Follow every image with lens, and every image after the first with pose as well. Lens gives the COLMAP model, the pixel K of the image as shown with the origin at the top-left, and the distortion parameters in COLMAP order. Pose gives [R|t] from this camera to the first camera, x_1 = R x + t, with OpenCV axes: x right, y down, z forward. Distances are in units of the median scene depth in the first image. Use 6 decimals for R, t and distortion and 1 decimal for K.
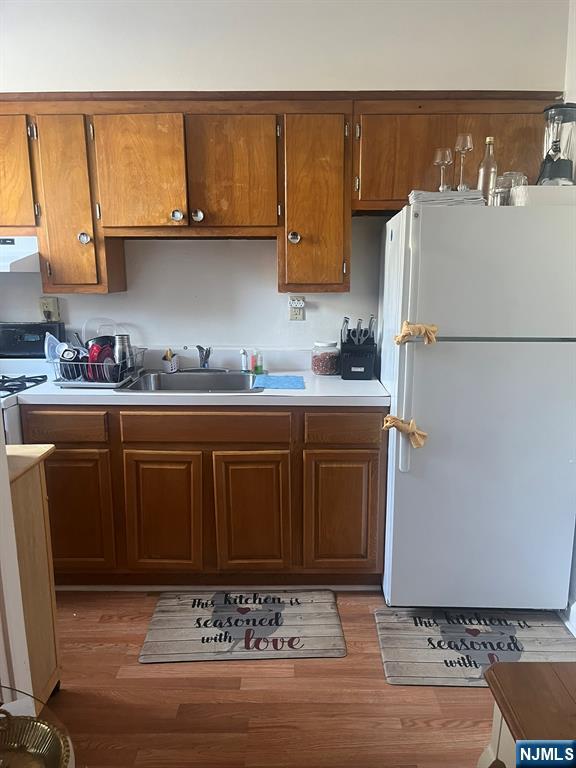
lens RADIAL K [[578.3, 0, 291.6], [0, 578.3, 400.0], [0, 0, 1]] dist [0.014820, -0.001980]
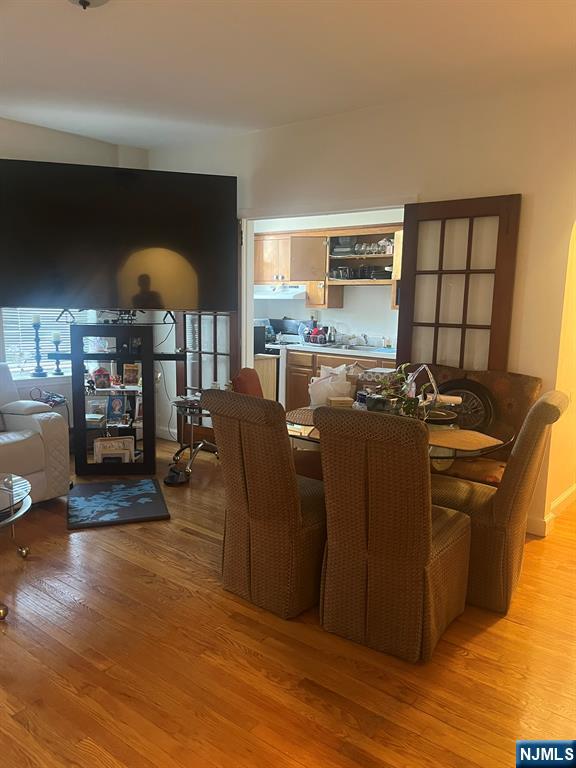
lens RADIAL K [[578.3, 0, 291.6], [0, 578.3, 400.0], [0, 0, 1]] dist [0.014820, -0.001980]
pose [[0.790276, 0.120628, -0.600760, 1.033468], [-0.150636, 0.988589, 0.000347, 0.207567], [0.593947, 0.090222, 0.799429, -0.940992]]
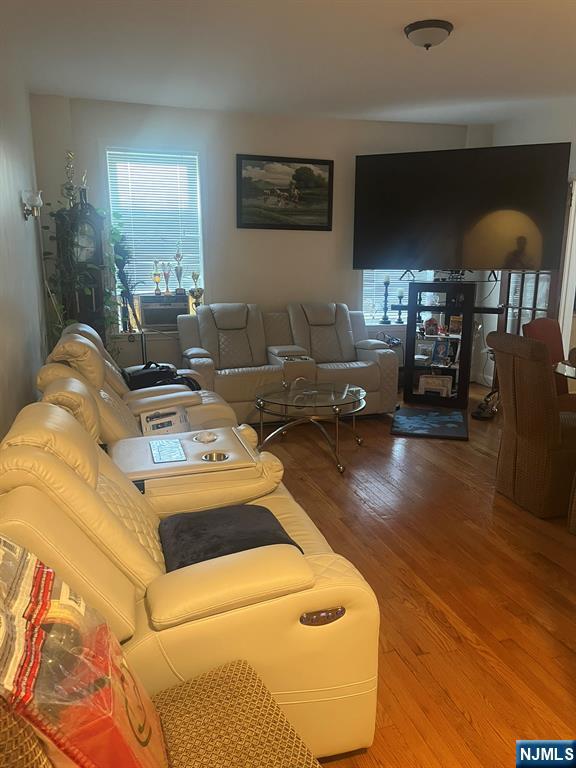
lens RADIAL K [[578.3, 0, 291.6], [0, 578.3, 400.0], [0, 0, 1]] dist [0.014820, -0.001980]
pose [[0.315511, 0.229237, -0.920817, 1.662047], [-0.198496, 0.964858, 0.172188, 0.237013], [0.927929, 0.128451, 0.349926, -1.189378]]
